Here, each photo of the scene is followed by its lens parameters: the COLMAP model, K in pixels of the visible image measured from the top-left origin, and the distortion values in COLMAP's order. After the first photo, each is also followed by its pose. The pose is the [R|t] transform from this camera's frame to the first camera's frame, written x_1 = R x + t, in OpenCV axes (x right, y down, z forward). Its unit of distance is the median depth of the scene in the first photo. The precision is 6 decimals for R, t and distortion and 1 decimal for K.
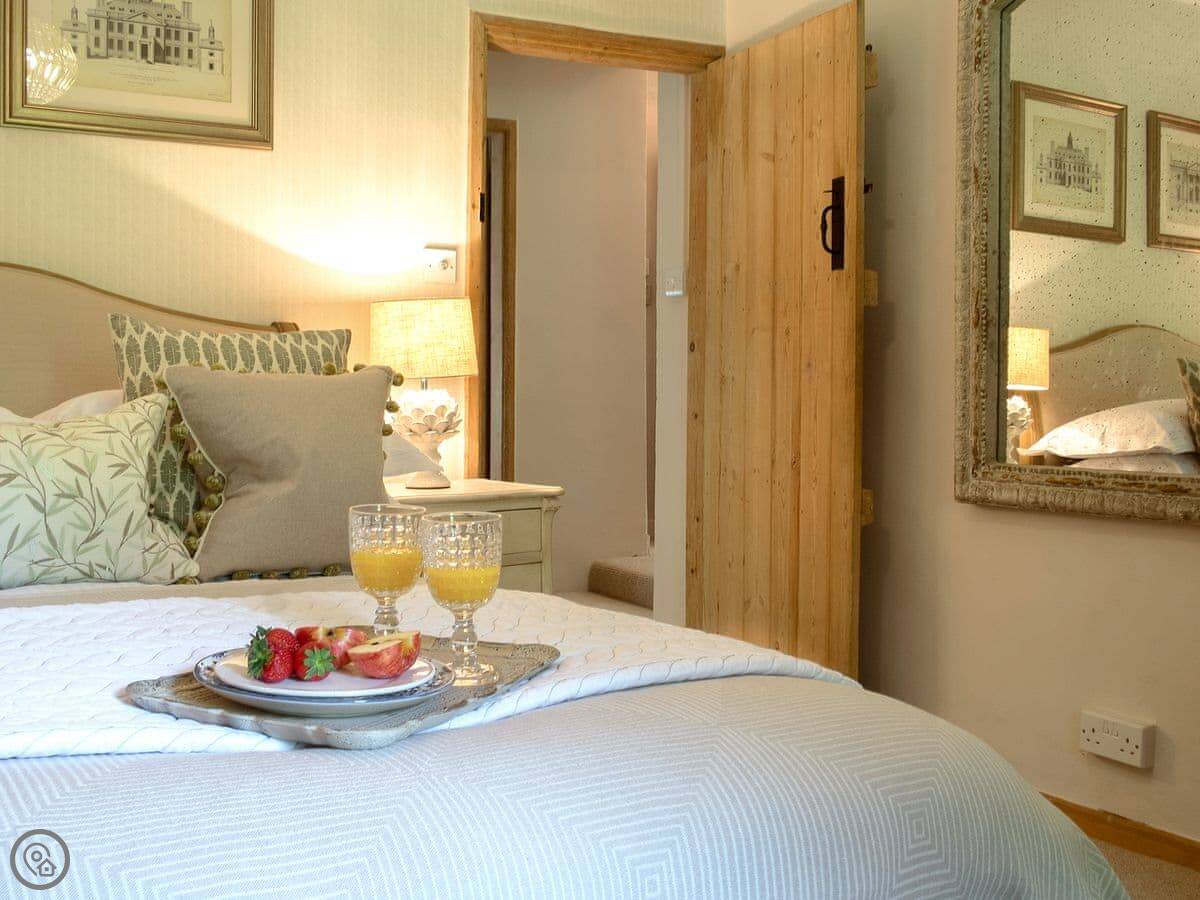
lens RADIAL K [[1029.5, 0, 600.0], [0, 1029.5, 450.0], [0, 0, 1]] dist [-0.008865, -0.012939]
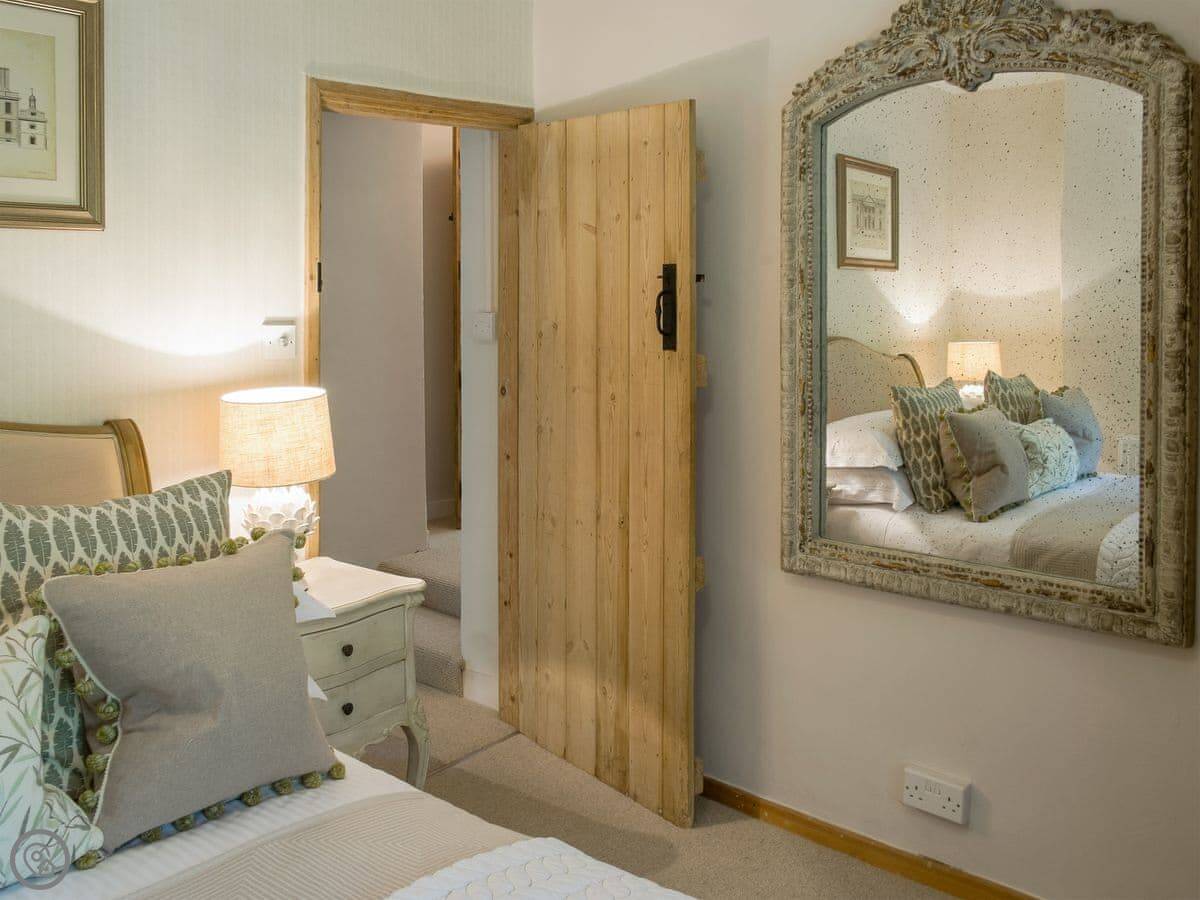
lens RADIAL K [[936.4, 0, 600.0], [0, 936.4, 450.0], [0, 0, 1]] dist [-0.005537, -0.010325]
pose [[0.971353, -0.009585, 0.237449, -0.081126], [0.006956, 0.999905, 0.011905, -0.095166], [-0.237540, -0.009912, 0.971327, 0.079941]]
